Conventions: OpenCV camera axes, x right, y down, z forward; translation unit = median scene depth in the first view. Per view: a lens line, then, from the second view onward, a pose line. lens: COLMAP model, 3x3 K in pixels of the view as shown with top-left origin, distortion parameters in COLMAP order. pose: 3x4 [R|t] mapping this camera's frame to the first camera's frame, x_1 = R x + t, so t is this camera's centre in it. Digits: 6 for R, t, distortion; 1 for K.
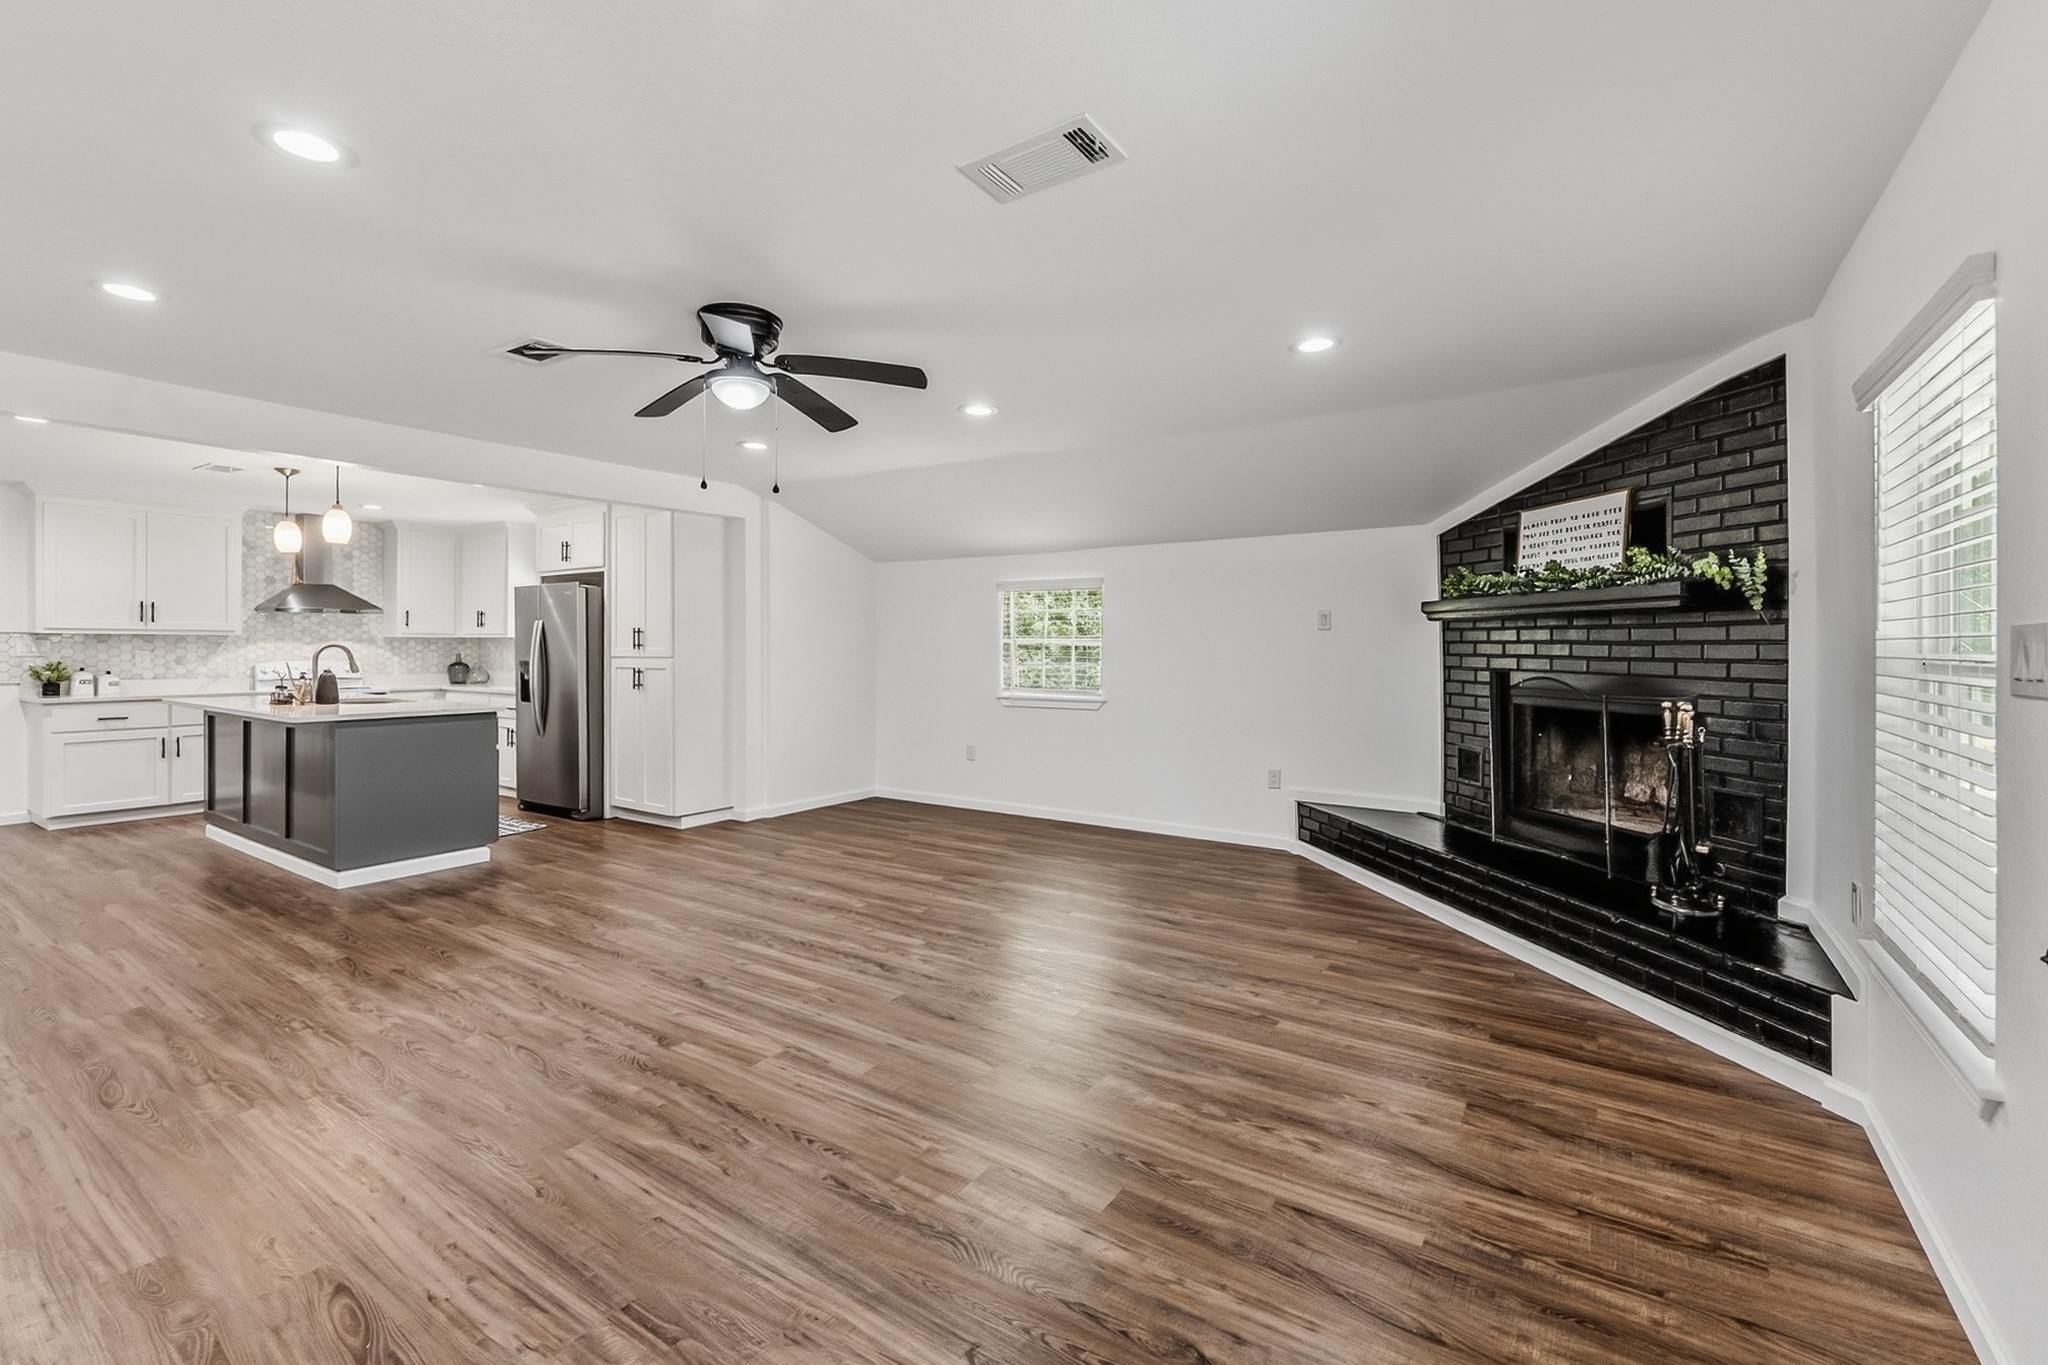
lens RADIAL K [[875.5, 0, 1034.6], [0, 875.5, 644.8], [0, 0, 1]] dist [0.001662, 0.000826]
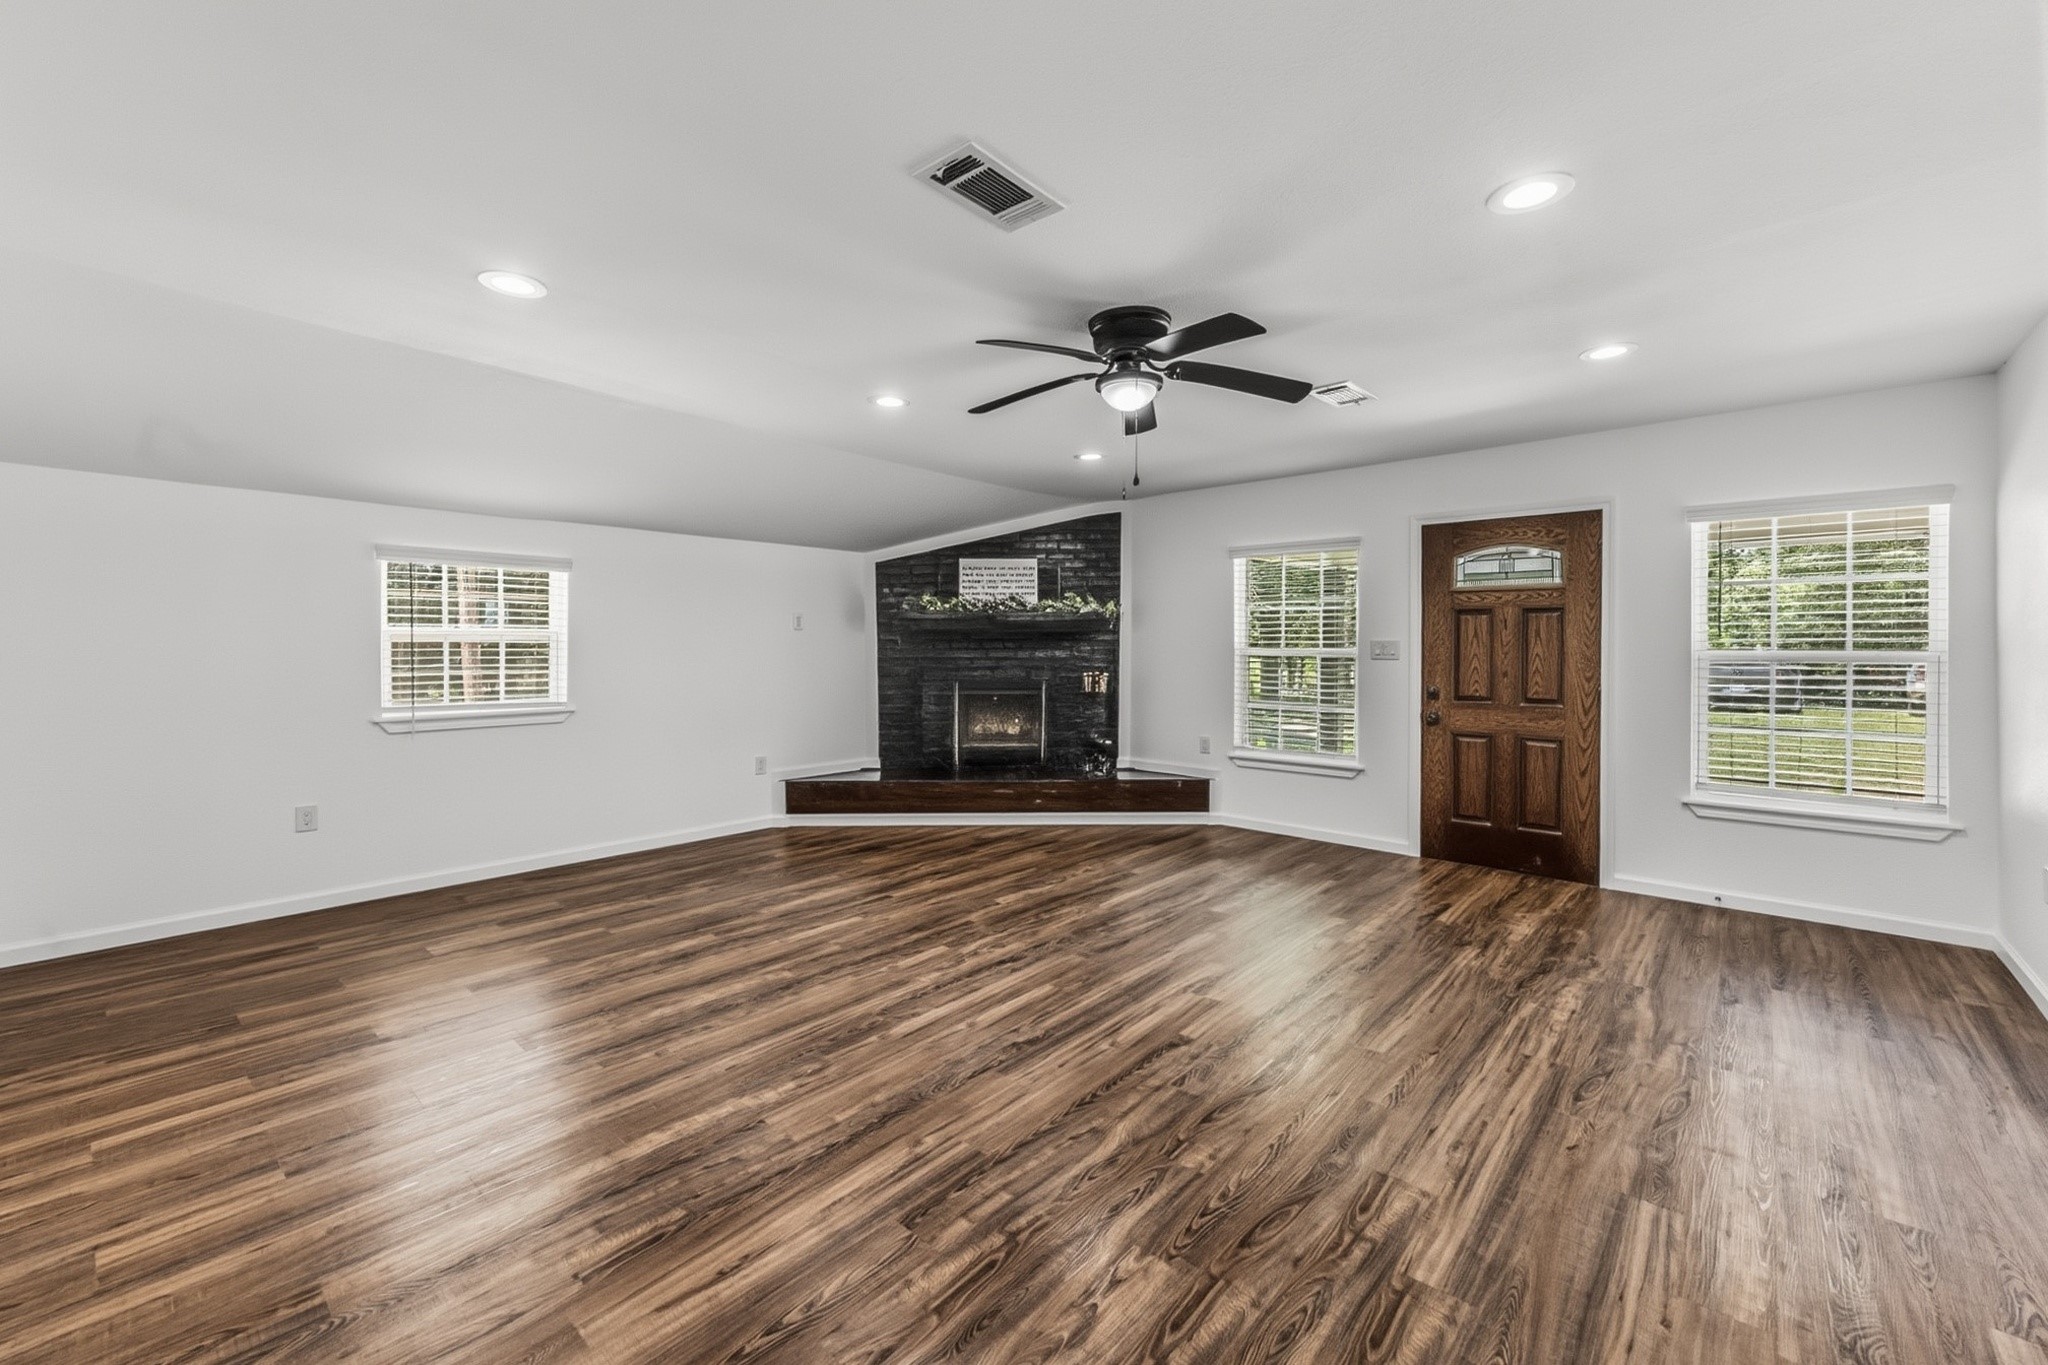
lens RADIAL K [[826.3, 0, 1023.6], [0, 826.3, 662.9], [0, 0, 1]] dist [0.001932, 0.000240]
pose [[0.139916, -0.021582, 0.989928, -0.931561], [-0.005294, 0.999732, 0.022544, 0.000528], [-0.990149, -0.008395, 0.139765, 0.713697]]
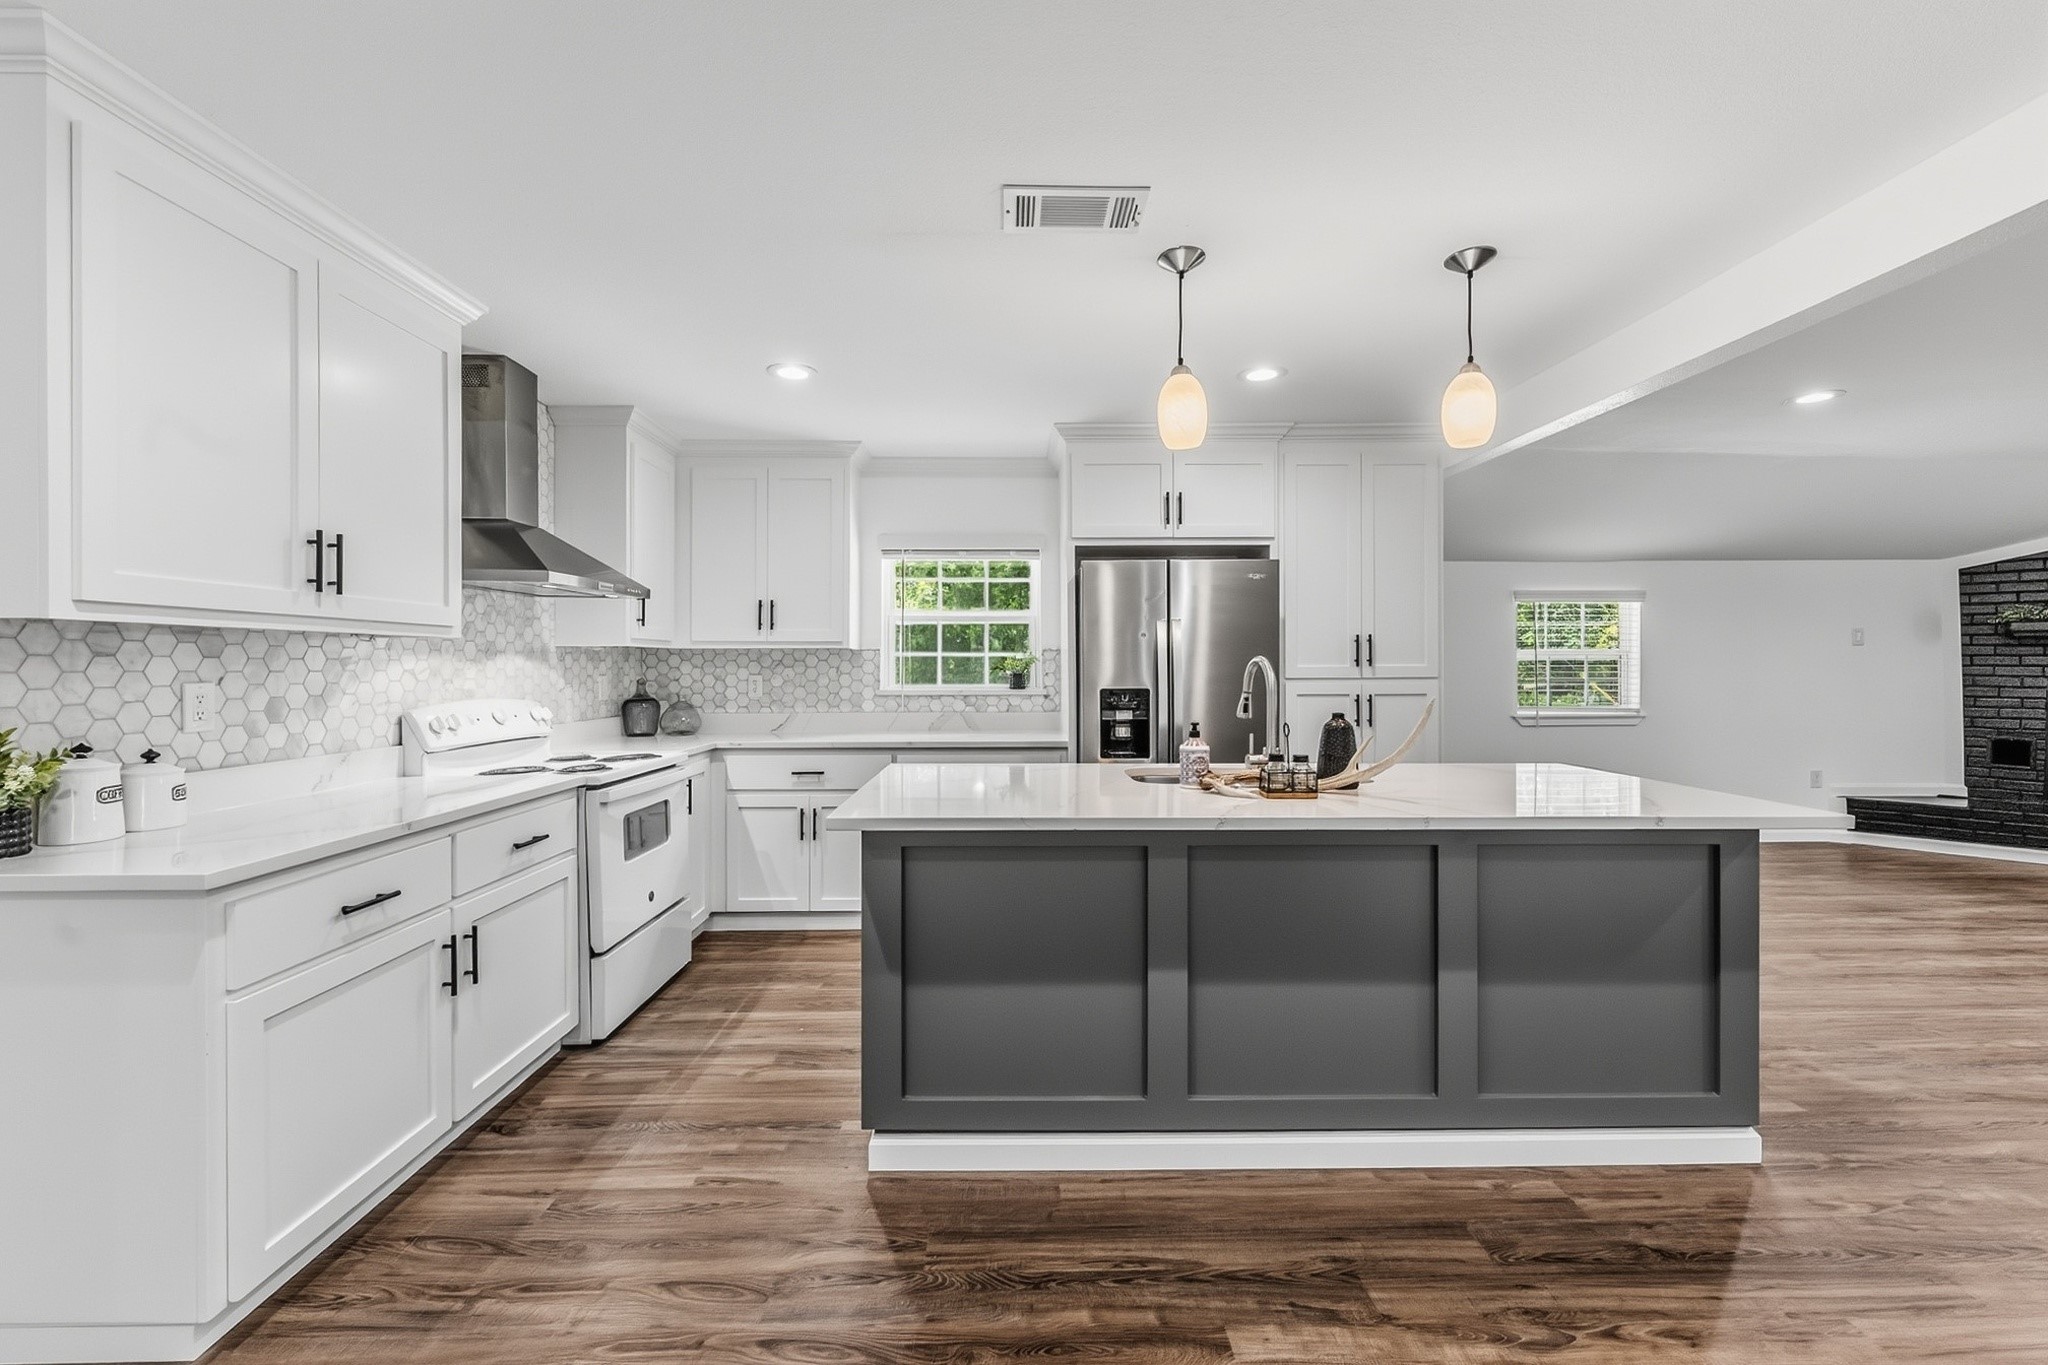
lens RADIAL K [[826.3, 0, 1025.4], [0, 826.3, 669.6], [0, 0, 1]] dist [0.001932, 0.000240]
pose [[0.822592, -0.008726, 0.568565, -1.538014], [0.003246, 0.999938, 0.010651, -0.000358], [-0.568622, -0.006916, 0.822570, 0.945144]]
